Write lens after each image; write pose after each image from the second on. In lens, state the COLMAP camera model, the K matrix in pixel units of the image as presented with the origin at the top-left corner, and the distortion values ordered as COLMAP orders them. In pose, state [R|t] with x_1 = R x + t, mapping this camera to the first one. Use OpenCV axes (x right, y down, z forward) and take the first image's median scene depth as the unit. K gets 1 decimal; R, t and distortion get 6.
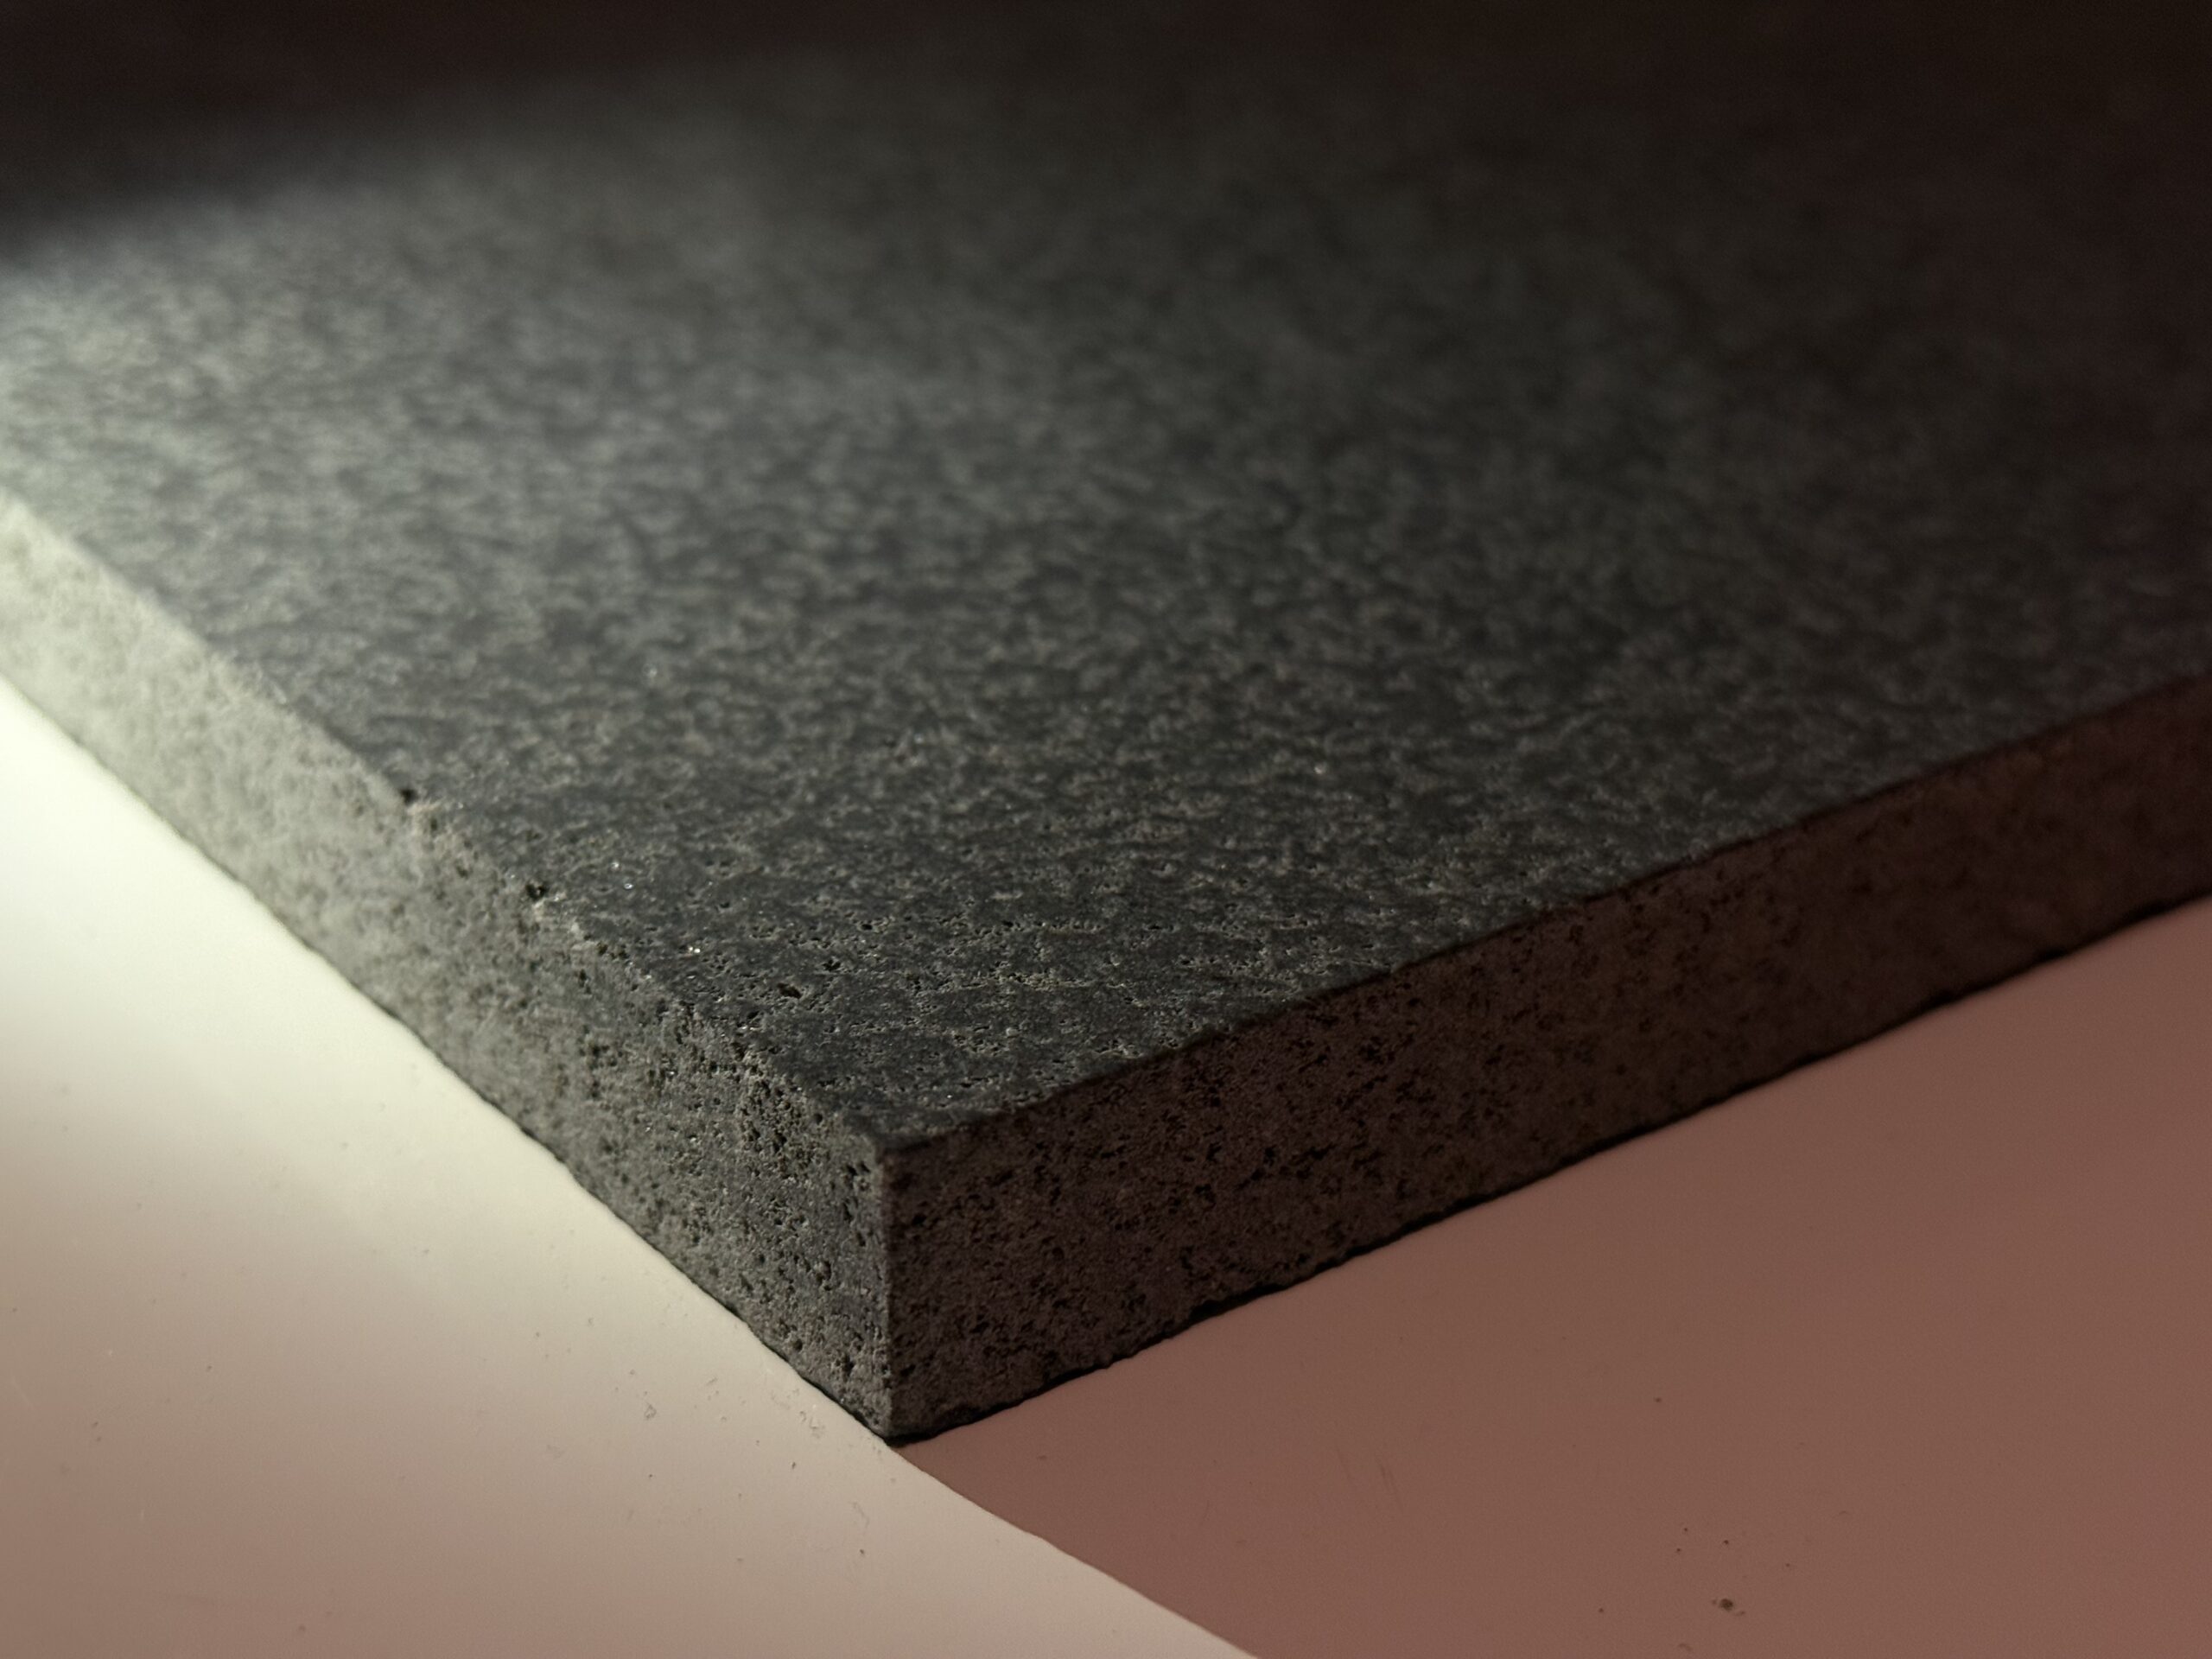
lens RADIAL K [[3219.7, 0, 1098.0], [0, 3219.7, 813.5], [0, 0, 1]] dist [0.116375, 0.000000]
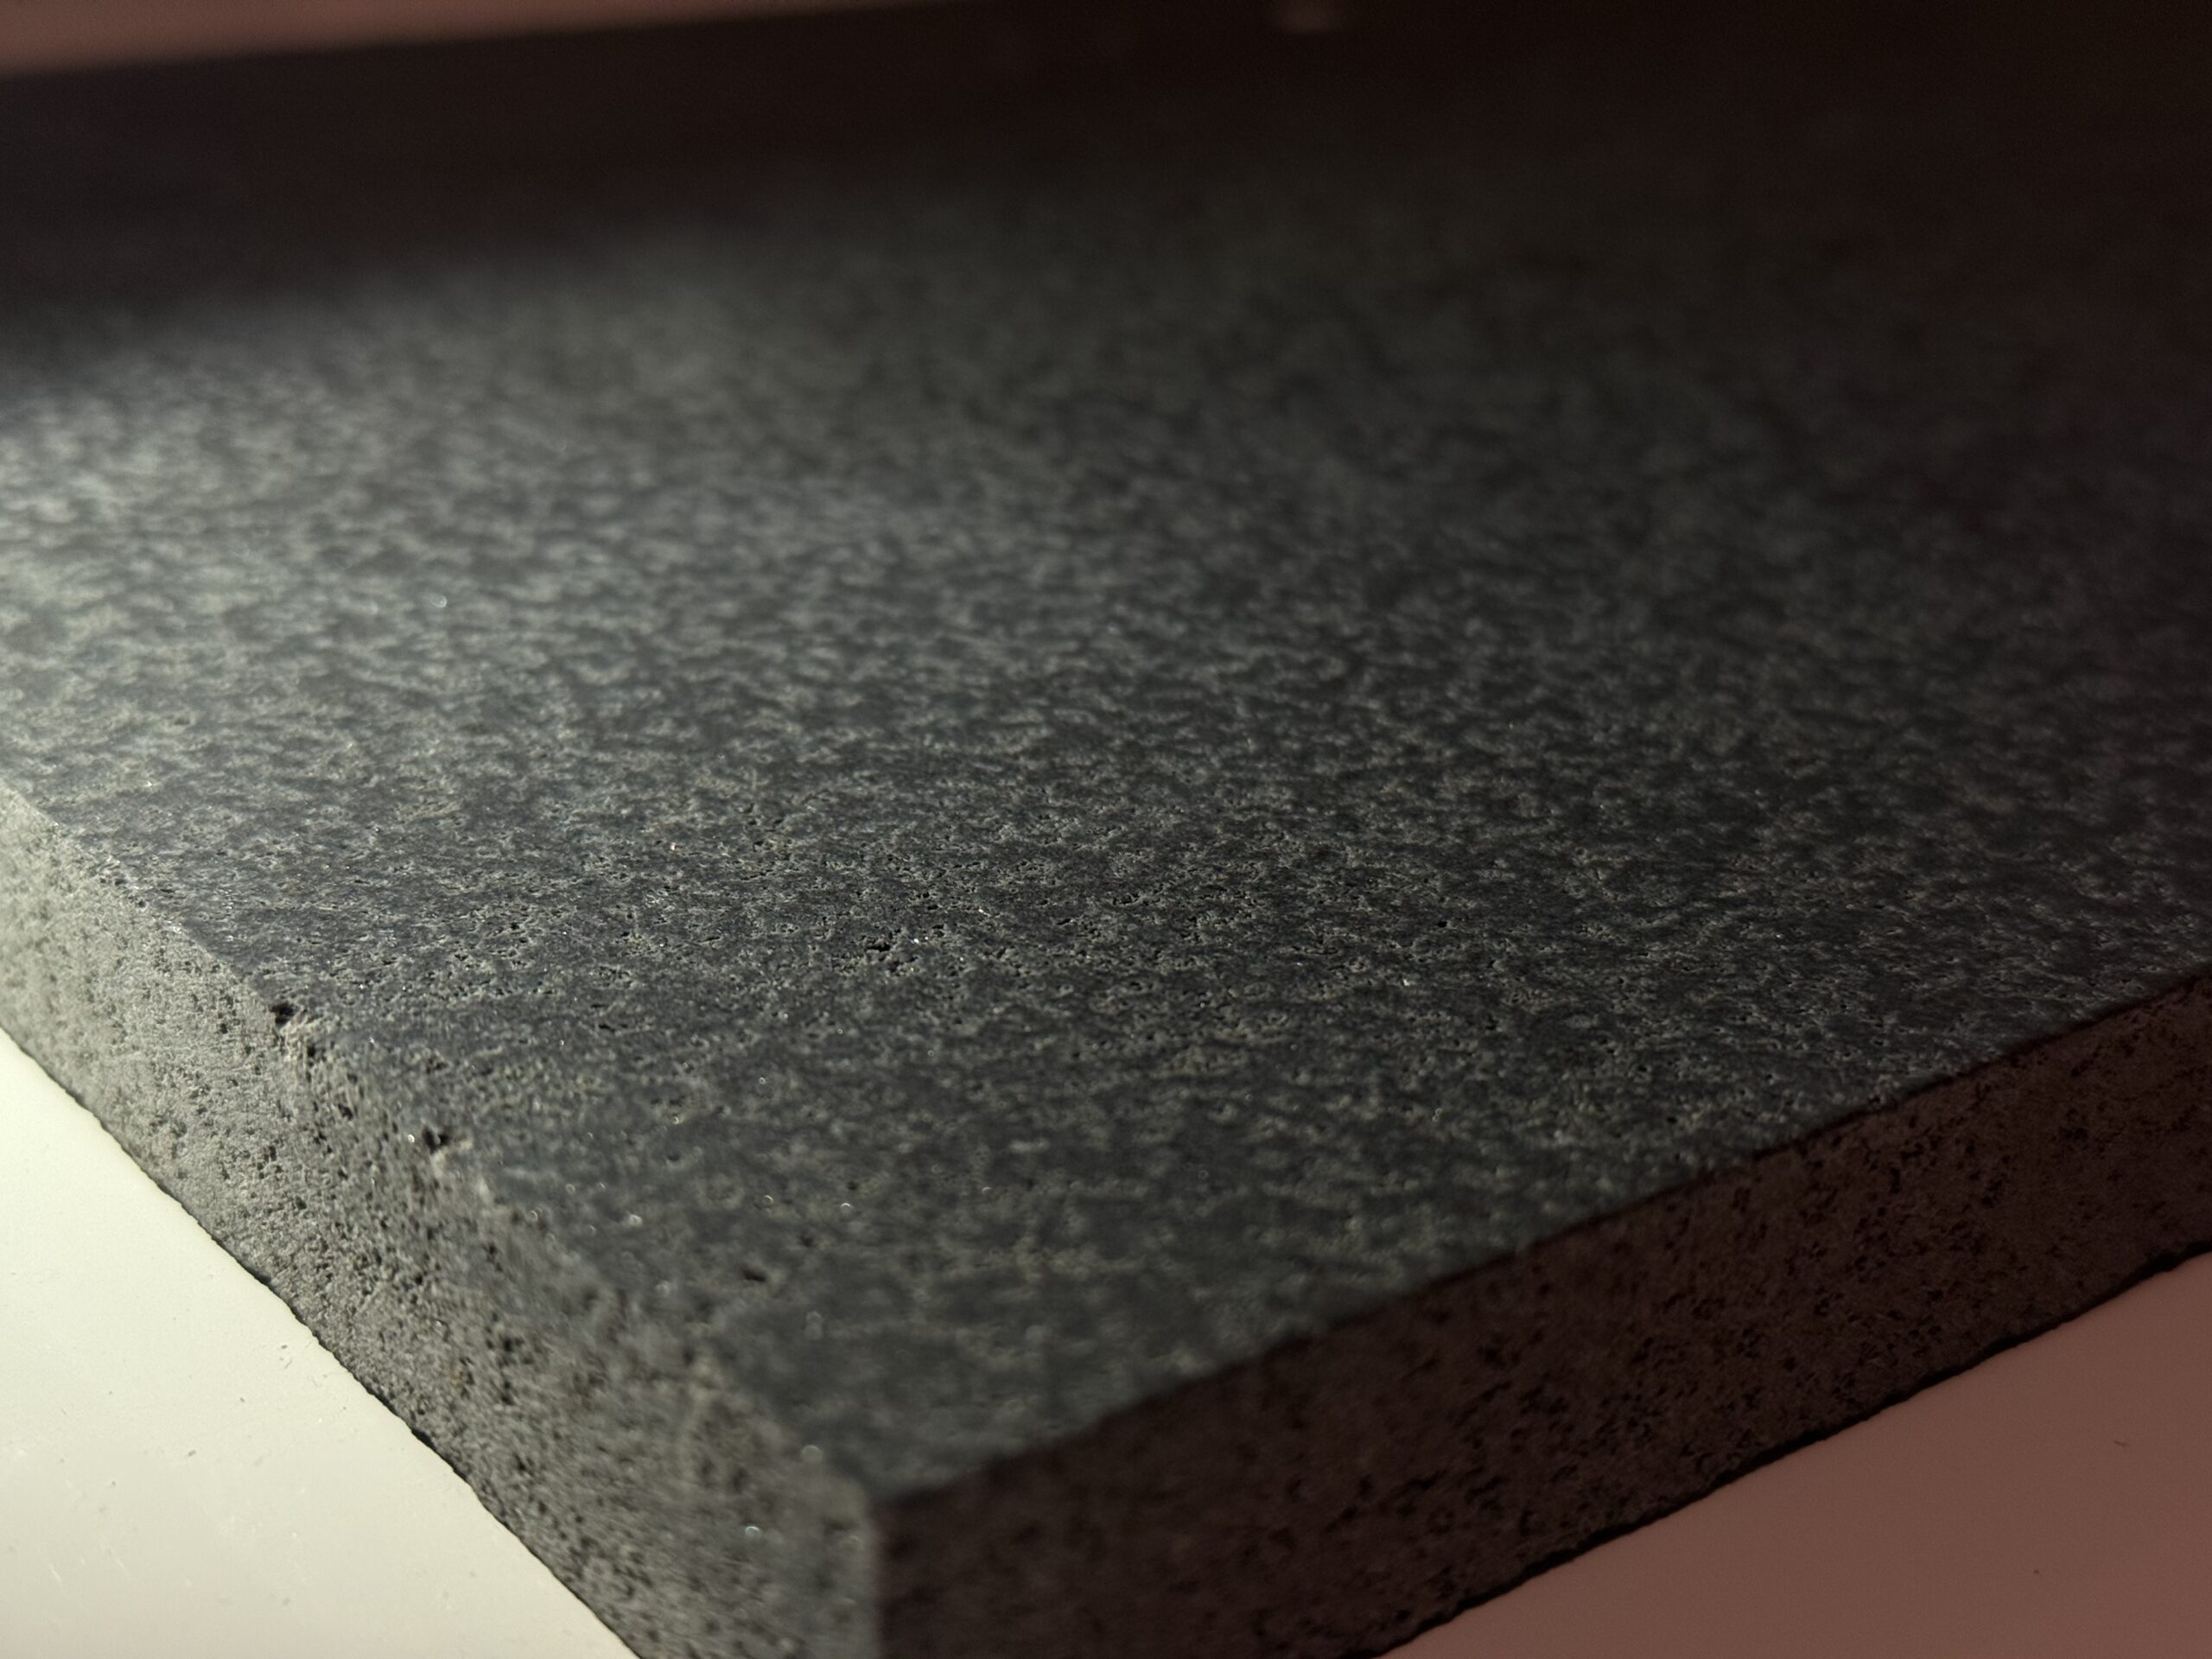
lens RADIAL K [[3219.7, 0, 1109.0], [0, 3219.7, 852.5], [0, 0, 1]] dist [0.116375, 0.000000]
pose [[0.999907, 0.005464, 0.012488, -0.016997], [-0.005055, 0.999458, -0.032534, -0.019378], [-0.012659, 0.032468, 0.999393, 0.181879]]
